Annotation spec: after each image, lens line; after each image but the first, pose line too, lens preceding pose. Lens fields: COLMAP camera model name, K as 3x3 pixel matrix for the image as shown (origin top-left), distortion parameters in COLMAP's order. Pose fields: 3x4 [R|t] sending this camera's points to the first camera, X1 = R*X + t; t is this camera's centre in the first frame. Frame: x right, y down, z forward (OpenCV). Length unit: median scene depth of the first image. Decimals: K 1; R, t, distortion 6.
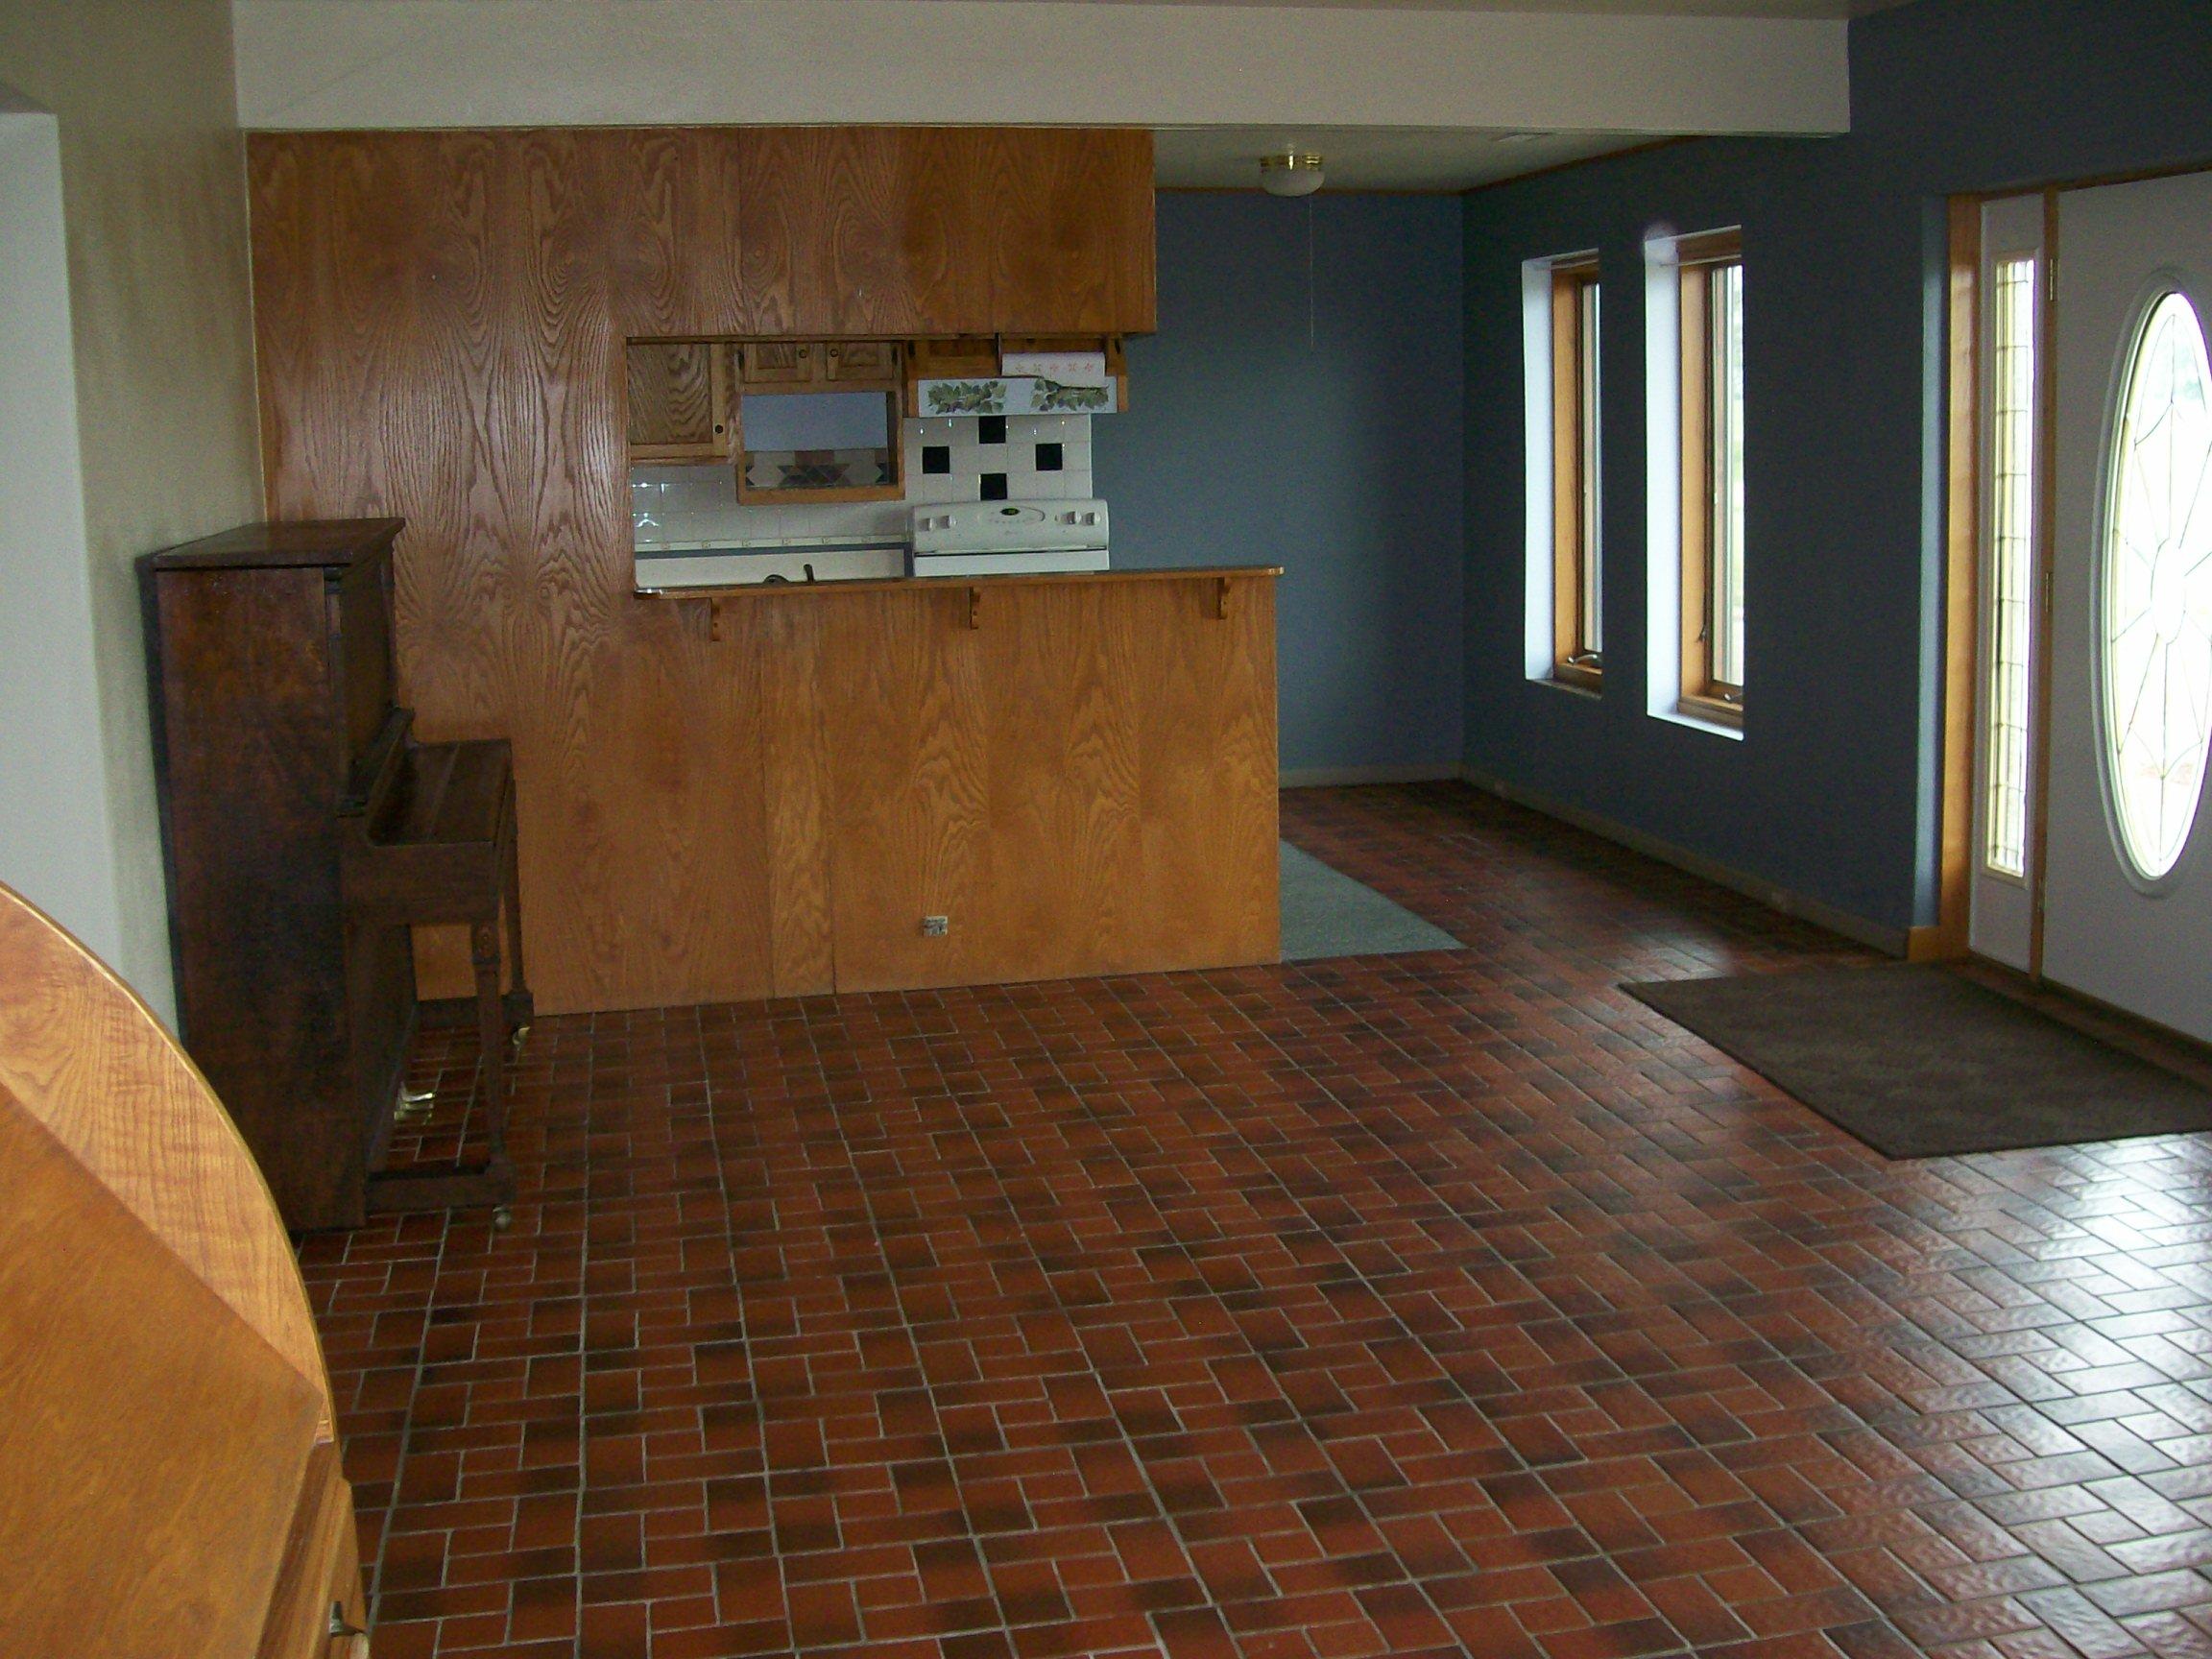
lens RADIAL K [[2429.3, 0, 1112.6], [0, 2429.3, 820.3], [0, 0, 1]] dist [-0.176034, 0.130047]
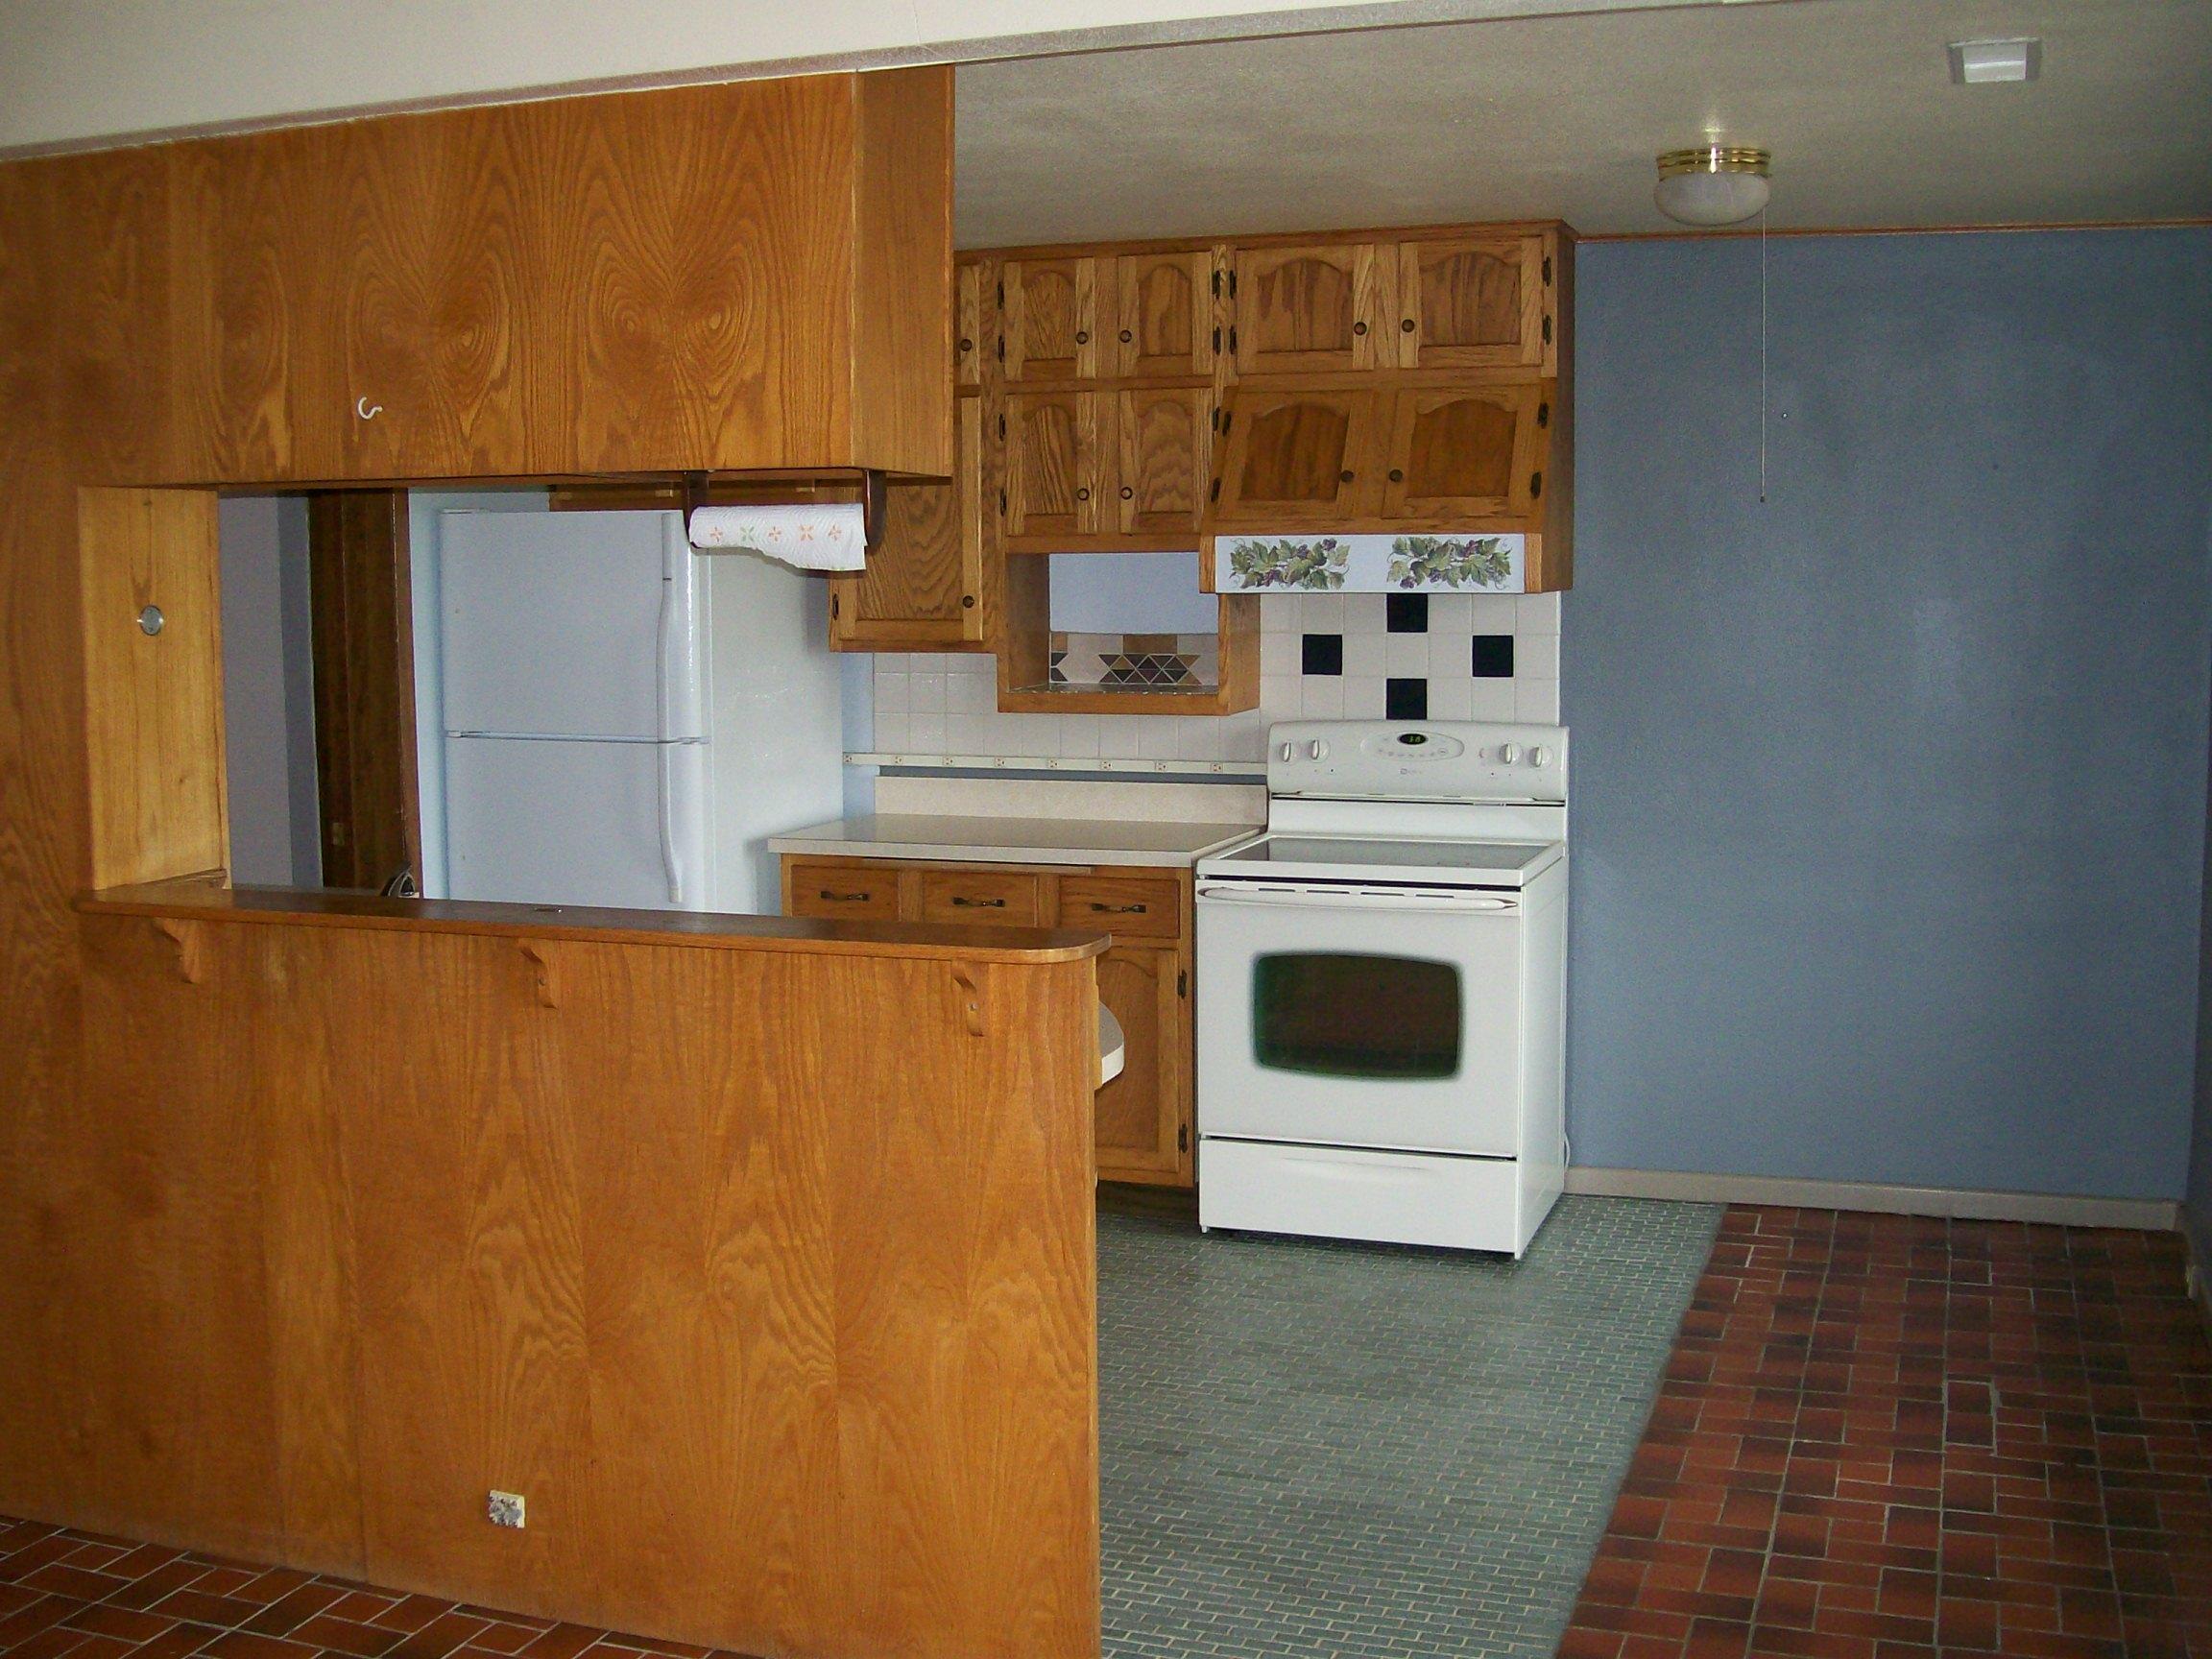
lens RADIAL K [[2429.3, 0, 1112.6], [0, 2429.3, 820.3], [0, 0, 1]] dist [-0.176034, 0.130047]
pose [[0.847933, 0.070375, -0.525411, 0.329362], [-0.096888, 0.995027, -0.023087, -0.118295], [0.521174, 0.070482, 0.850535, 0.581945]]
